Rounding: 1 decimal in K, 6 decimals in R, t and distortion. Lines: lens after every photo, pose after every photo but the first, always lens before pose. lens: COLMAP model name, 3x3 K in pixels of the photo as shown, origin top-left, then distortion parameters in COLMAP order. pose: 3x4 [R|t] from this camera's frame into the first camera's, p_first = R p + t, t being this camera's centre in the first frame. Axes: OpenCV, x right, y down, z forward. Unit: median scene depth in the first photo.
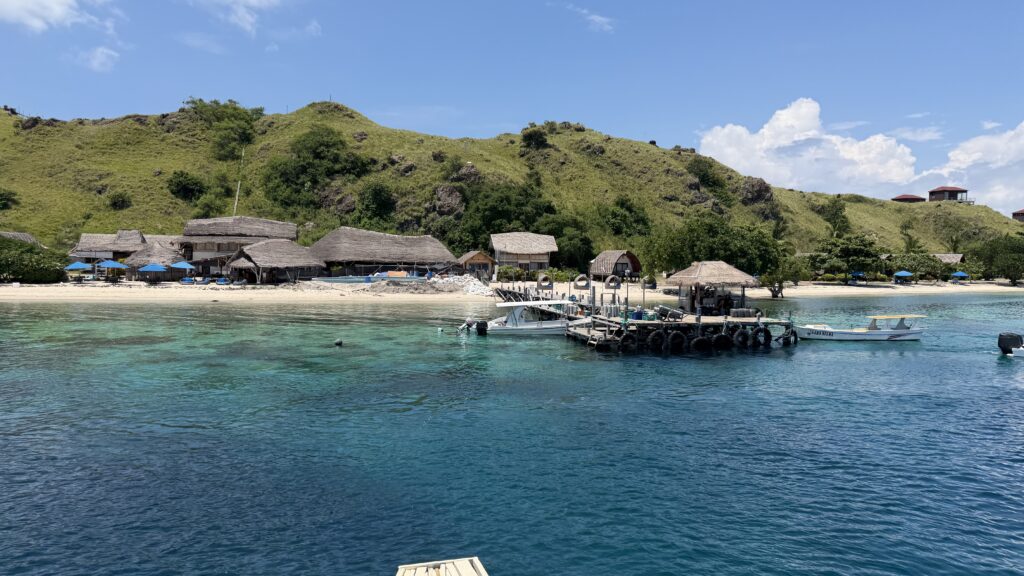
lens RADIAL K [[711.2, 0, 512.0], [0, 711.2, 288.0], [0, 0, 1]] dist [0.038396, -0.060211]
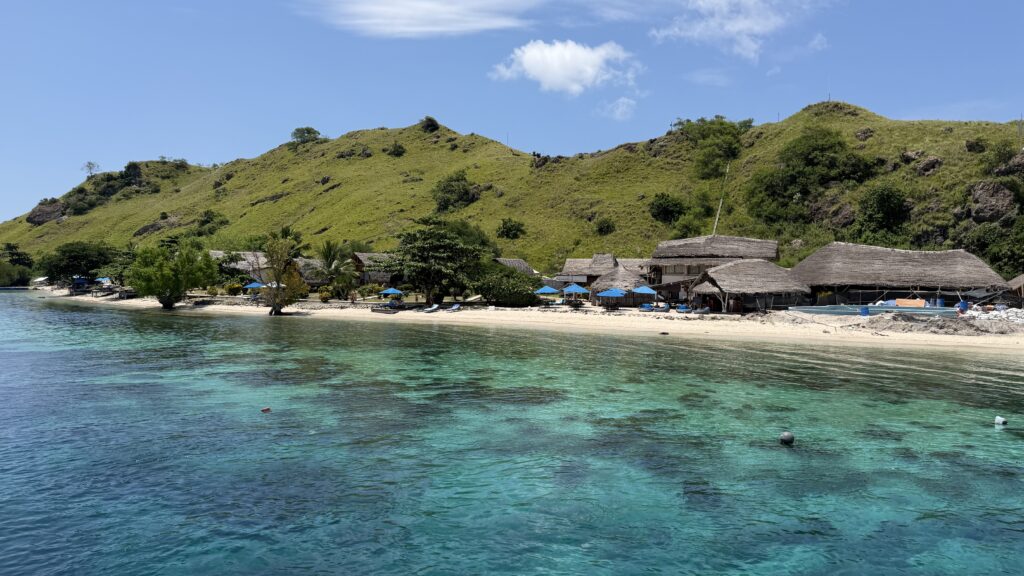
lens RADIAL K [[701.0, 0, 516.7], [0, 701.0, 304.0], [0, 0, 1]] dist [0.089892, -0.179544]
pose [[0.785497, 0.017368, -0.618622, -0.019948], [-0.023413, 0.999725, -0.001660, -0.005322], [0.618423, 0.015788, 0.785687, 0.120525]]
